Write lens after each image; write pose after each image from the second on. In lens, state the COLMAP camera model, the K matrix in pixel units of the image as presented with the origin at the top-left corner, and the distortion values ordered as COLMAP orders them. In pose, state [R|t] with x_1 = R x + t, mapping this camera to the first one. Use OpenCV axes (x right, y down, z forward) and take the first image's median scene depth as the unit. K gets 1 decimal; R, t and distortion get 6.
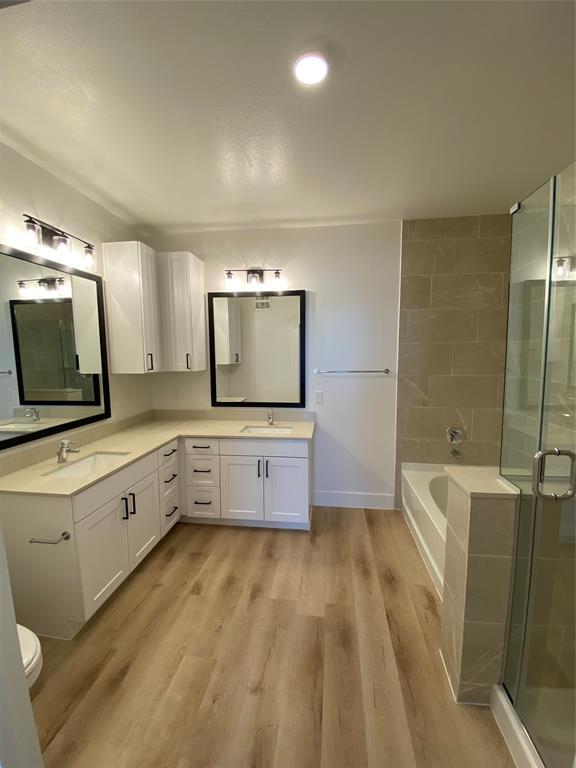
lens RADIAL K [[307.5, 0, 288.0], [0, 307.5, 384.0], [0, 0, 1]] dist [-0.000641, -0.000264]
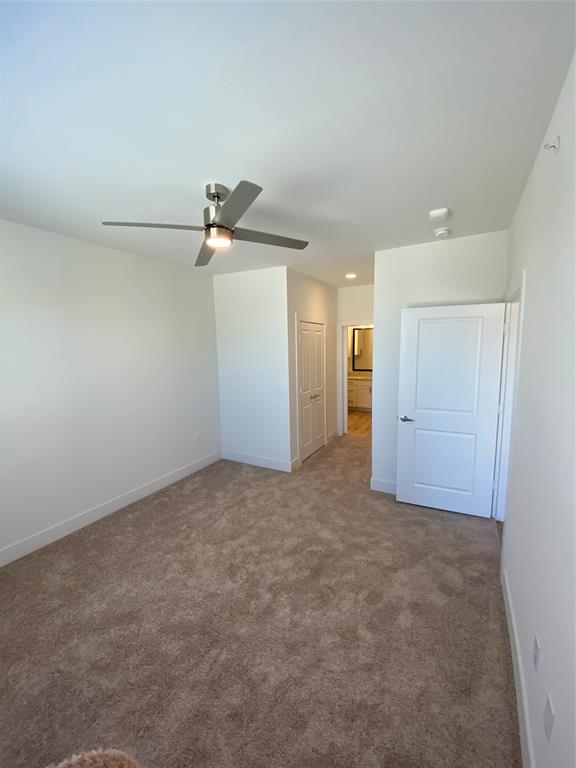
lens RADIAL K [[307.5, 0, 288.0], [0, 307.5, 384.0], [0, 0, 1]] dist [-0.000641, -0.000264]
pose [[0.932548, 0.040087, -0.358813, 0.204662], [-0.036779, 0.999195, 0.016045, 0.174689], [0.359168, -0.001766, 0.933271, -1.799708]]
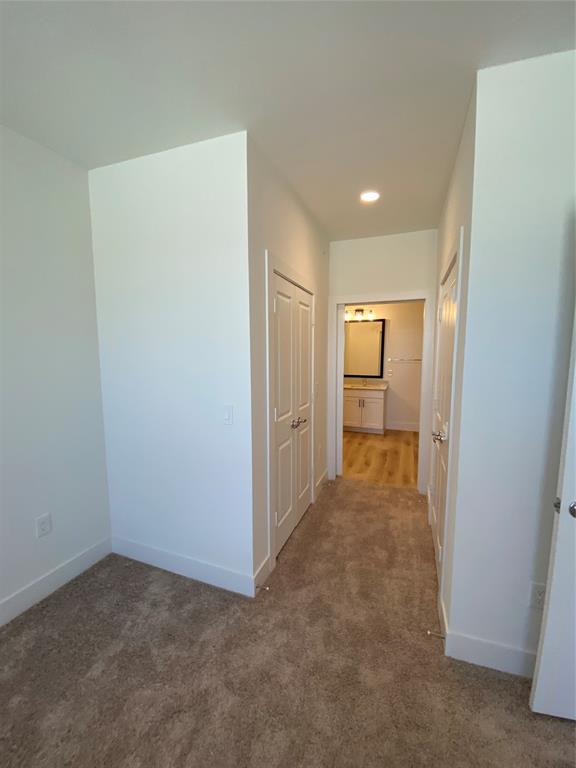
lens RADIAL K [[307.5, 0, 288.0], [0, 307.5, 384.0], [0, 0, 1]] dist [-0.000641, -0.000264]
pose [[0.972220, 0.038678, -0.230851, -0.079713], [-0.042026, 0.999070, -0.009599, 0.159132], [0.230265, 0.019034, 0.972942, -1.079066]]
